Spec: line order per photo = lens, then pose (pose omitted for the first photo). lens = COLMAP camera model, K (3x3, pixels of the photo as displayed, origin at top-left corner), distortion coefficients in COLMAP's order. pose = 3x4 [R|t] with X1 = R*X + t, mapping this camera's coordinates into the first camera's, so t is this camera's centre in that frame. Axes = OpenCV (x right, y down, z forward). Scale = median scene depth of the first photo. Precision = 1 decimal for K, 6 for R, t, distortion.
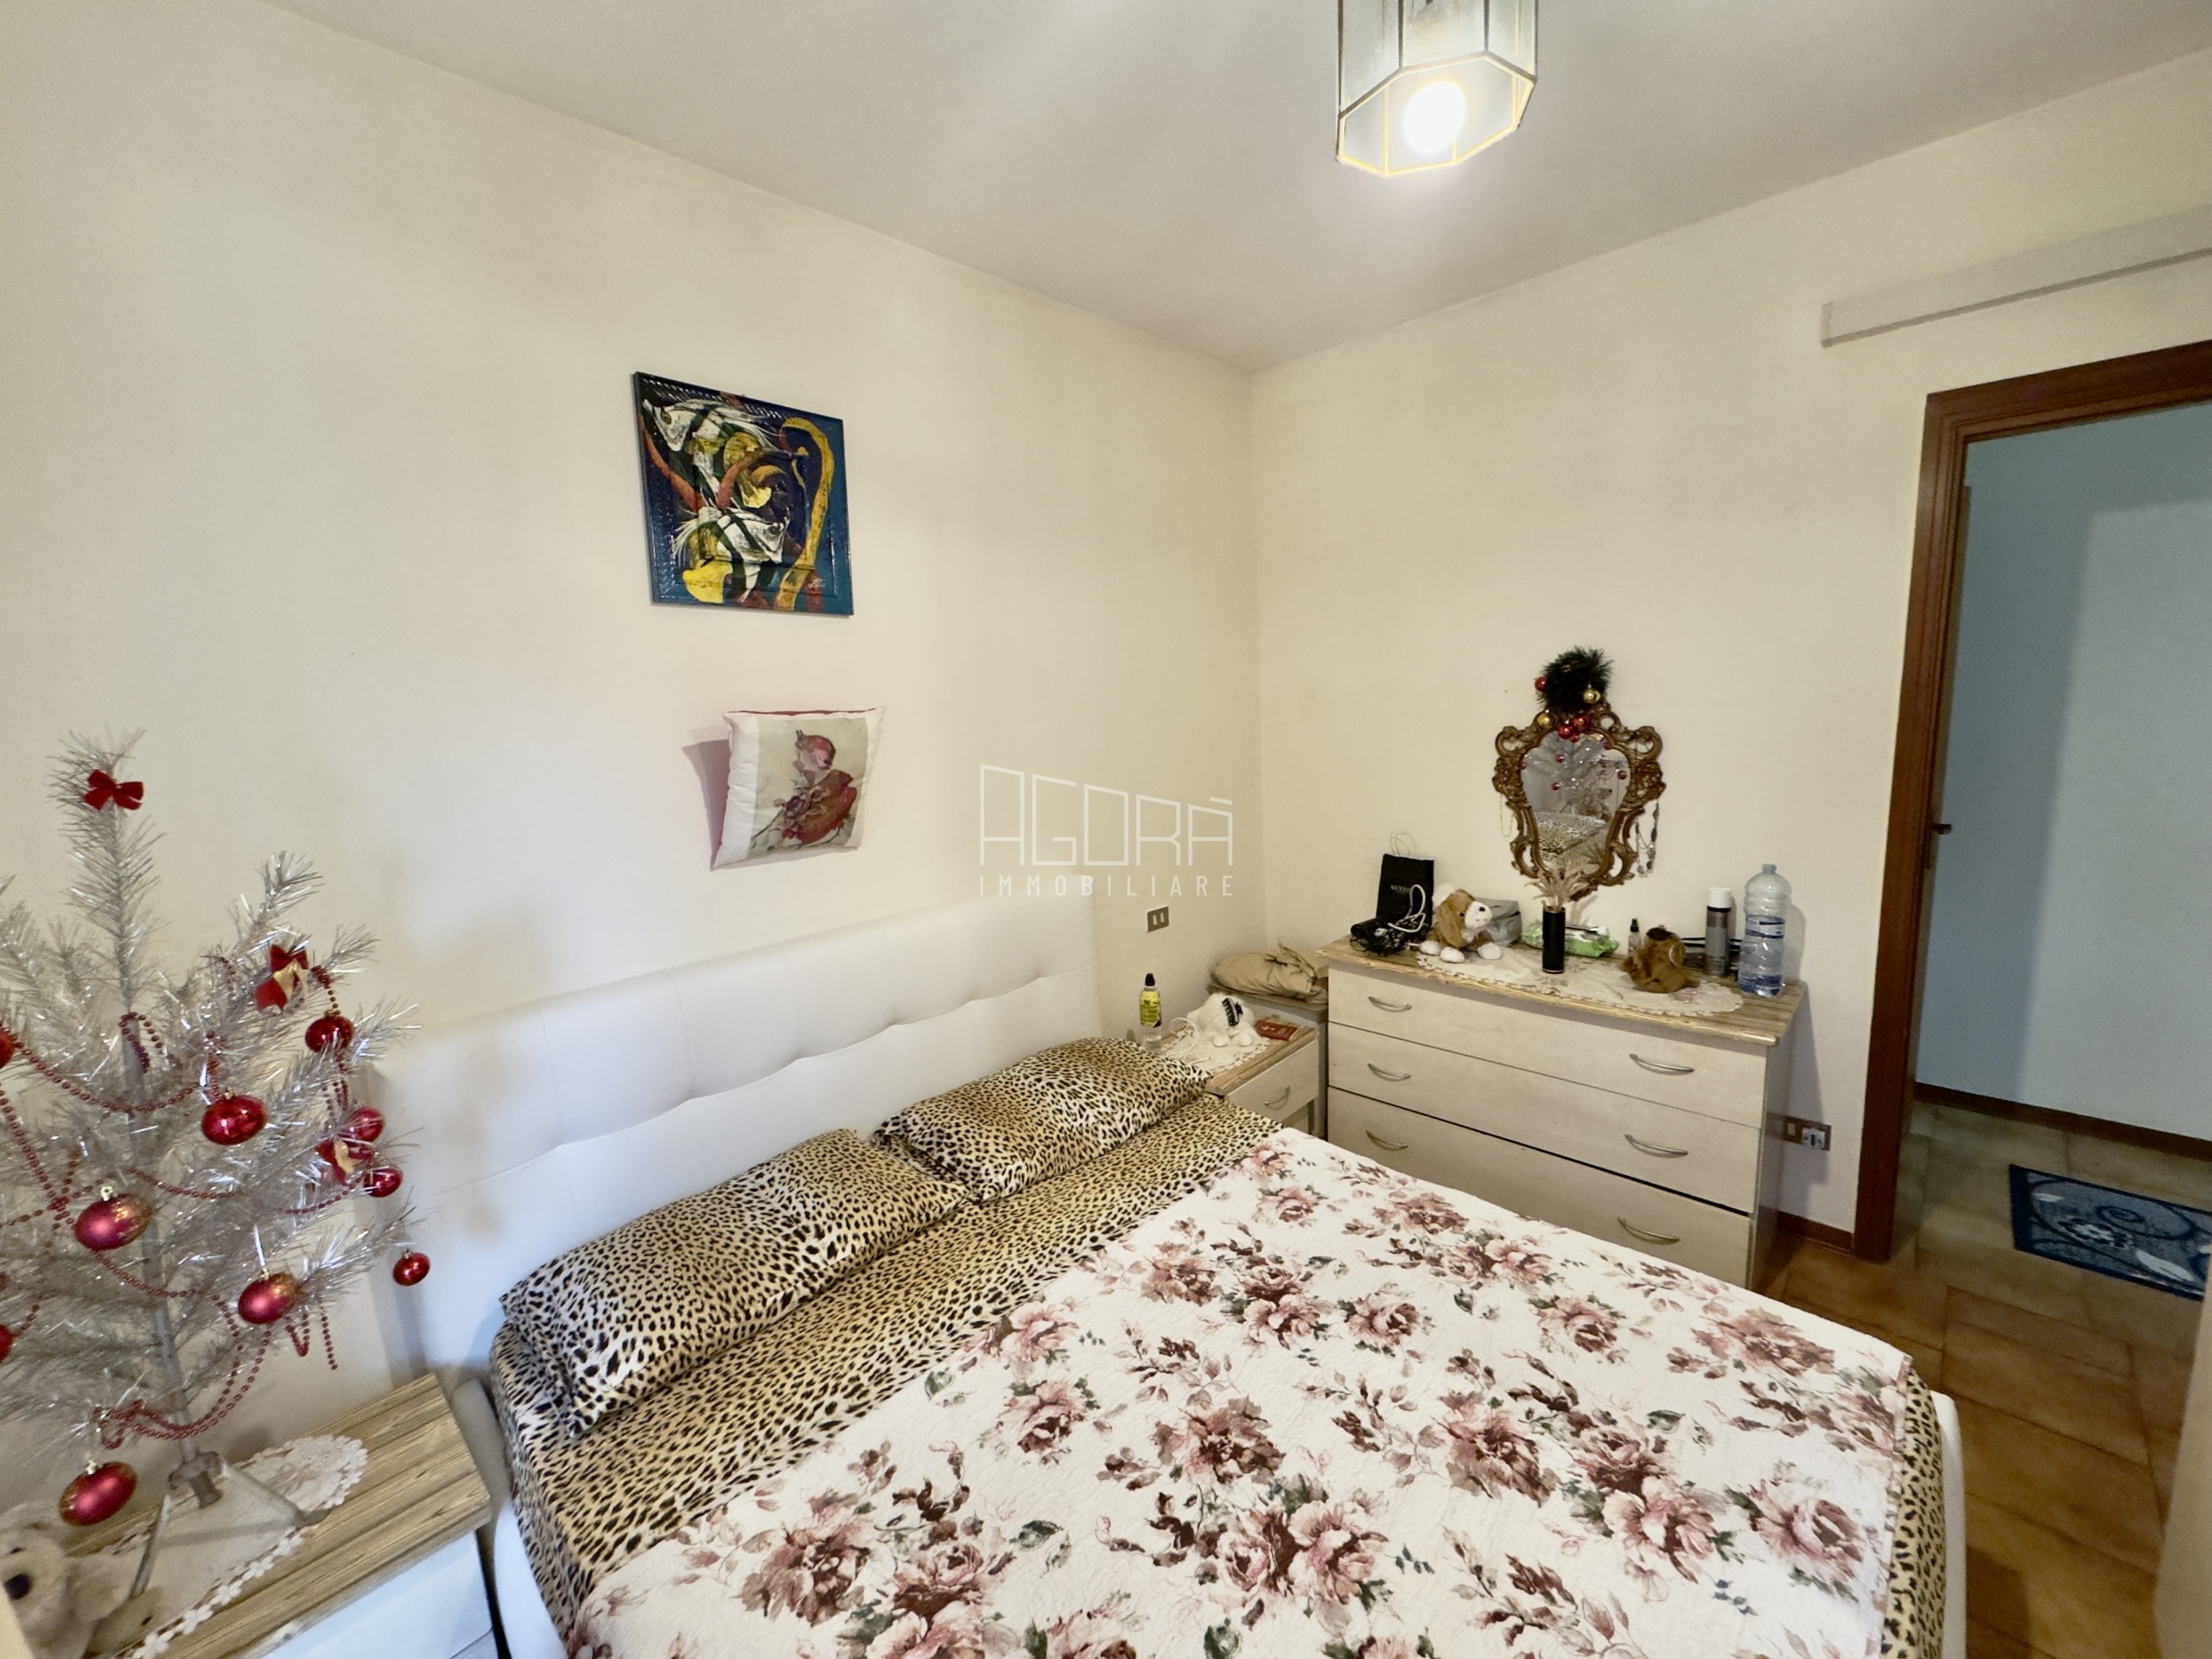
lens RADIAL K [[873.9, 0, 1102.9], [0, 873.9, 835.3], [0, 0, 1]] dist [-0.012023, 0.000398]
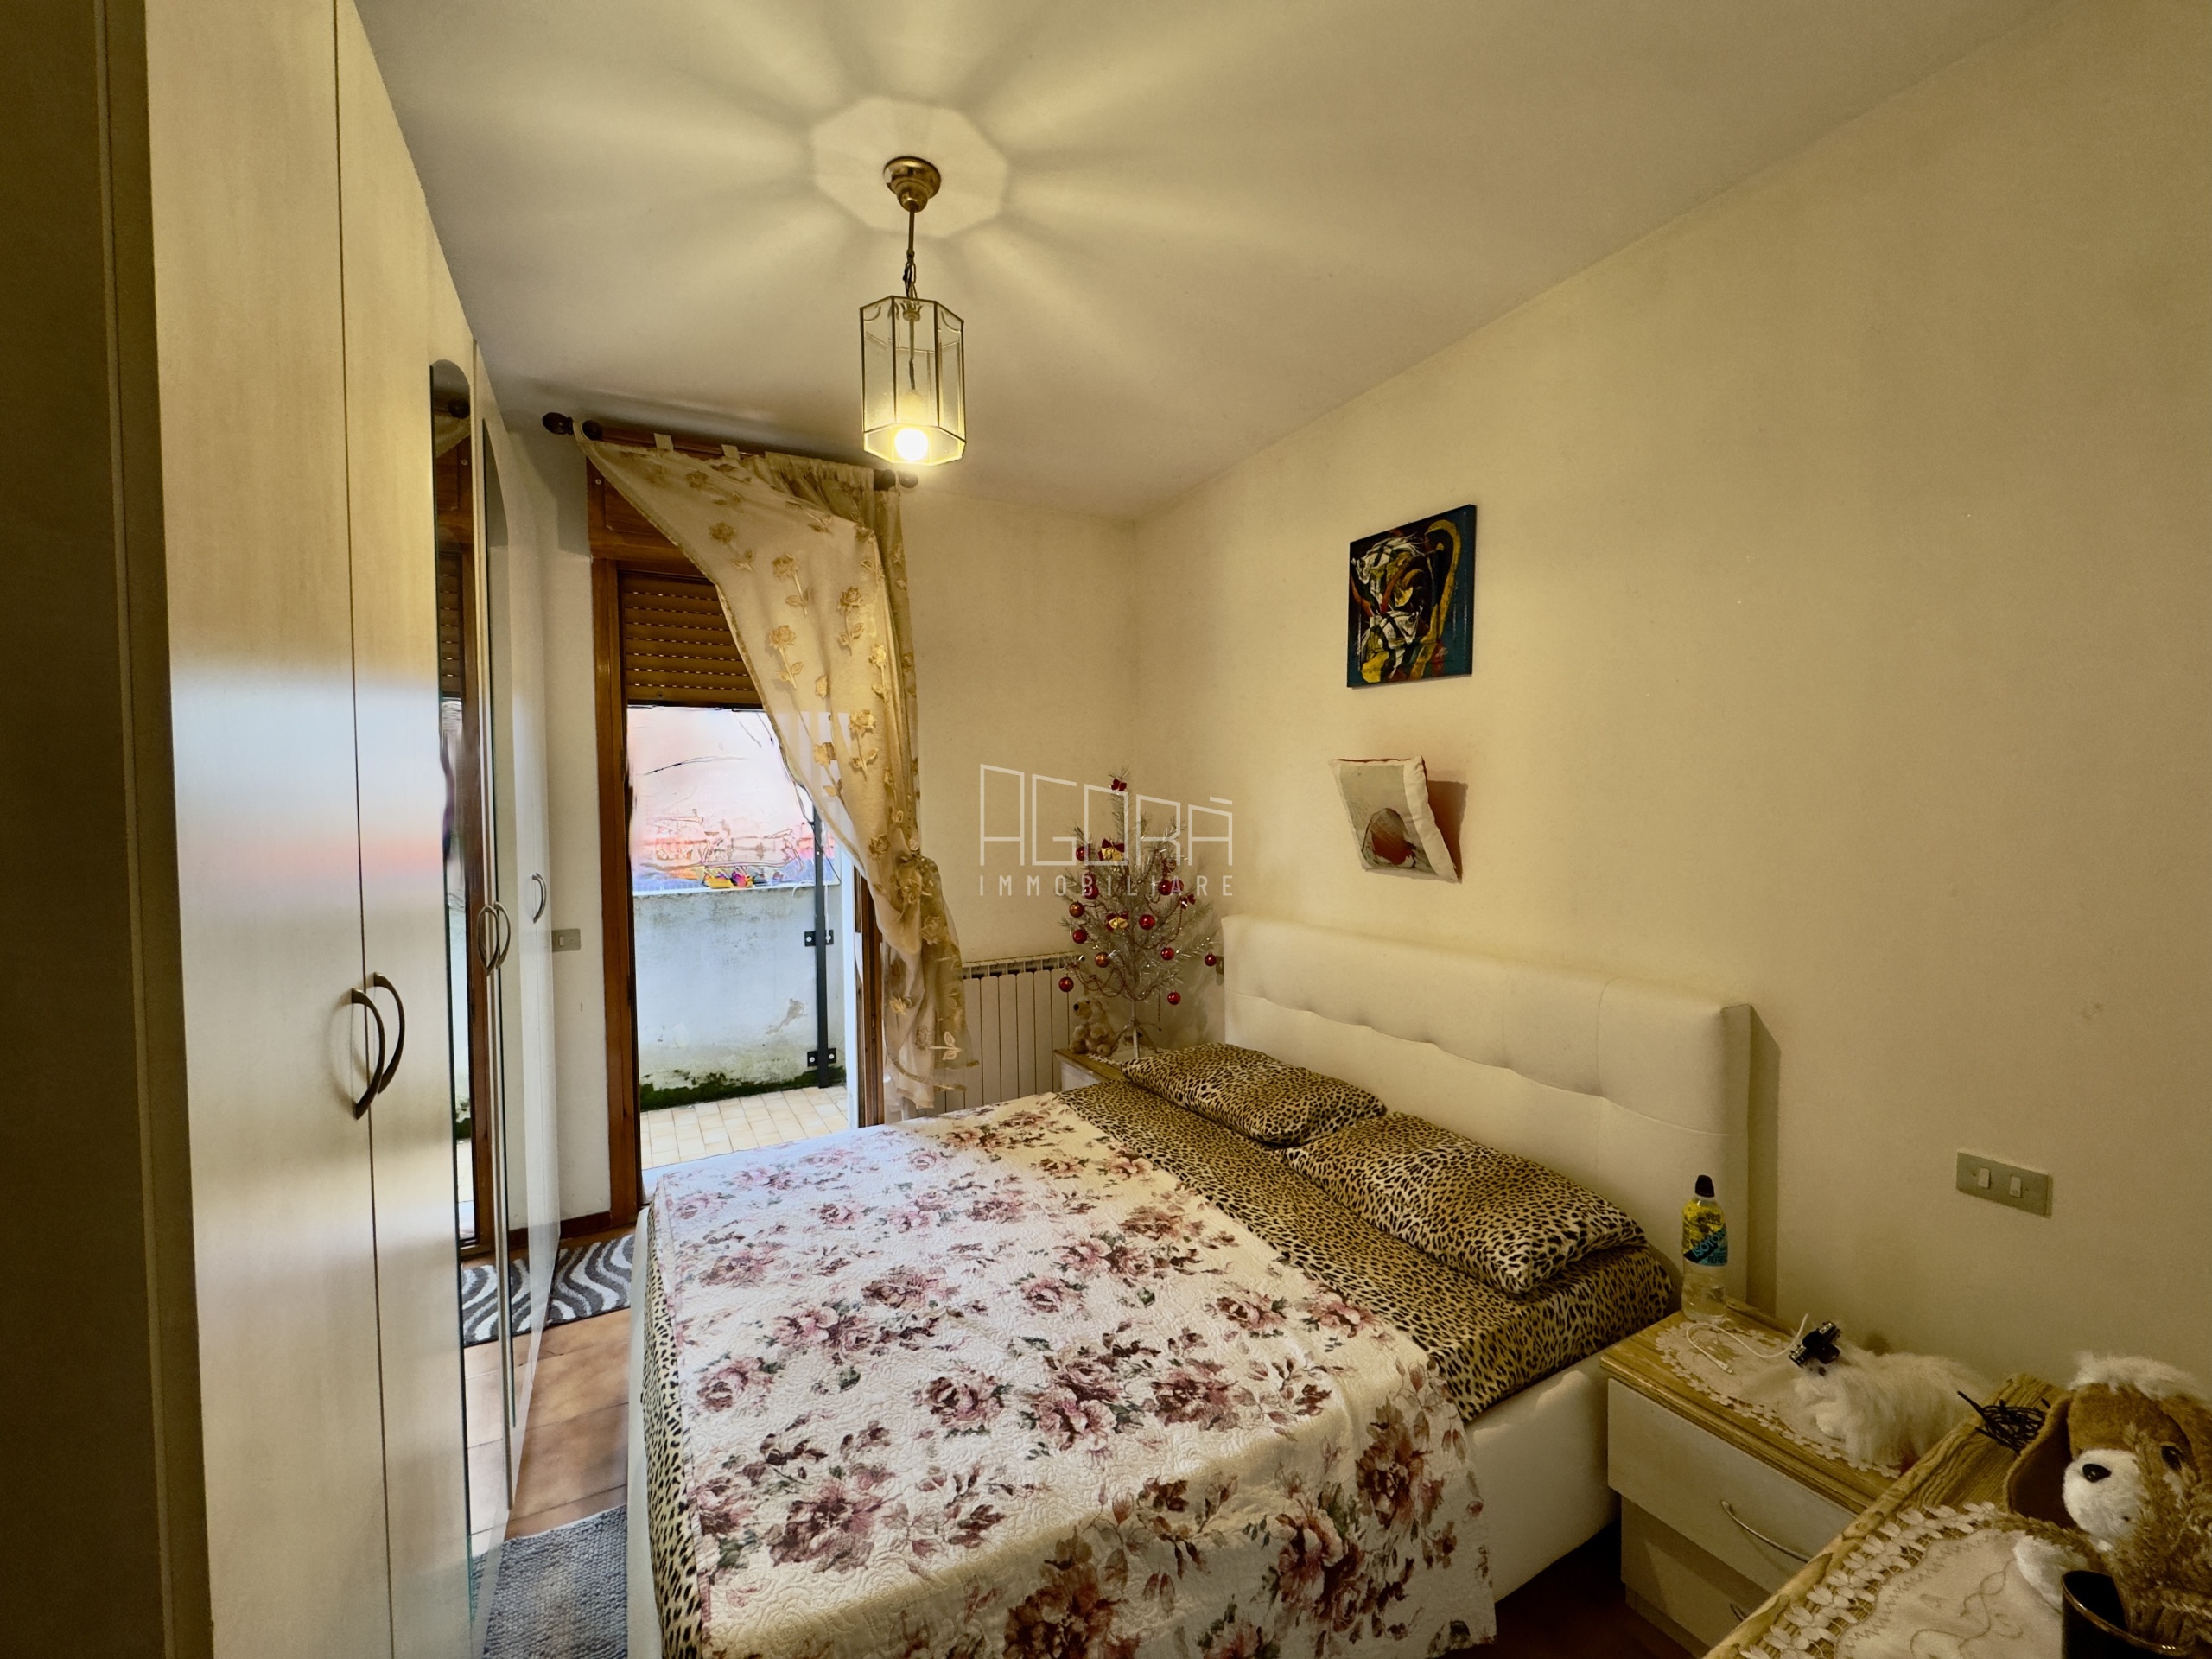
lens RADIAL K [[873.9, 0, 1102.9], [0, 873.9, 835.3], [0, 0, 1]] dist [-0.012023, 0.000398]
pose [[-0.286035, 0.093251, -0.953671, 1.262085], [-0.125648, 0.983010, 0.133805, -0.189135], [0.949946, 0.158100, -0.269458, 1.205753]]
